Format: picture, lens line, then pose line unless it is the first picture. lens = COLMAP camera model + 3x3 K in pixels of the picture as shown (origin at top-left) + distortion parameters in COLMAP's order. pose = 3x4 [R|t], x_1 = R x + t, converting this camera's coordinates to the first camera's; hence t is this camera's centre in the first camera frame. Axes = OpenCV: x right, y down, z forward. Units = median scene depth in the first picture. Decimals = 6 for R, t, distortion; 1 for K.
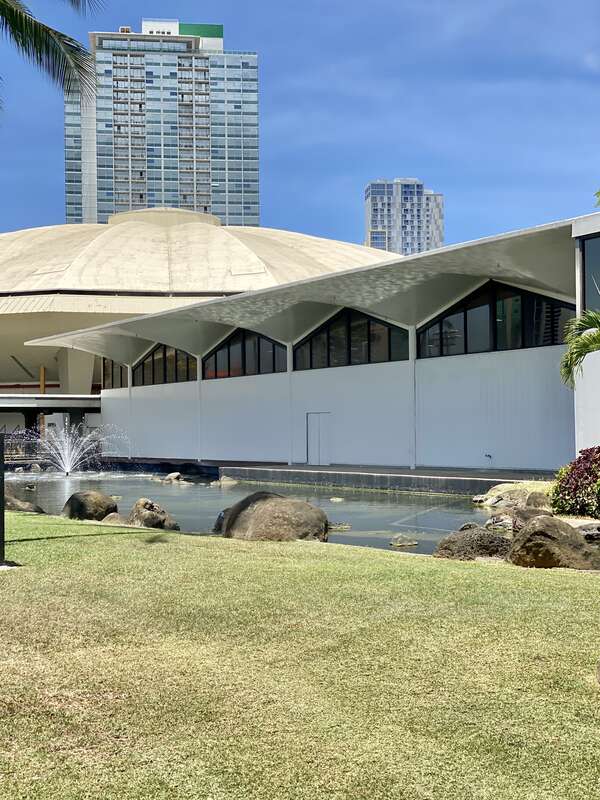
lens RADIAL K [[1231.6, 0, 300.0], [0, 1231.6, 400.0], [0, 0, 1]] dist [0.185694, -0.433066]
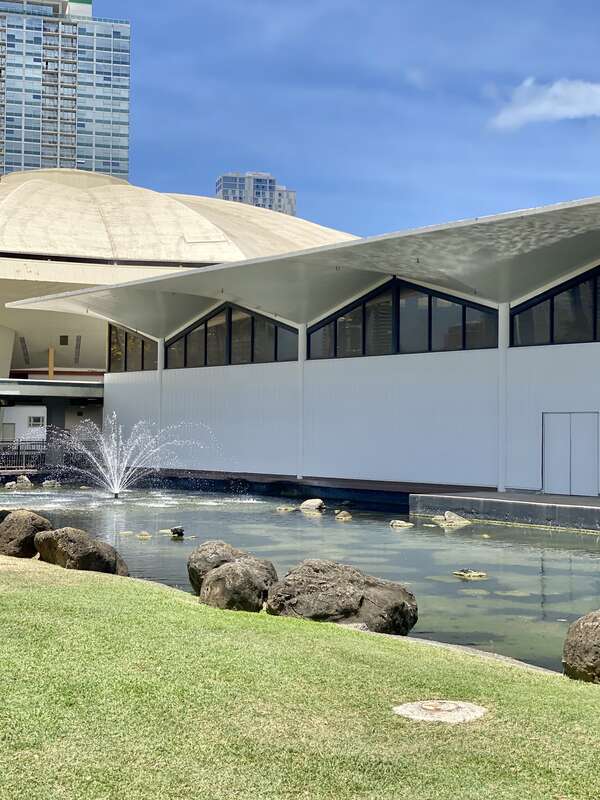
lens RADIAL K [[1231.6, 0, 300.0], [0, 1231.6, 400.0], [0, 0, 1]] dist [0.185694, -0.433066]
pose [[0.990260, 0.021697, 0.137529, -0.106886], [-0.021920, 0.999760, 0.000100, 0.003491], [-0.137494, -0.003114, 0.990498, 0.191989]]
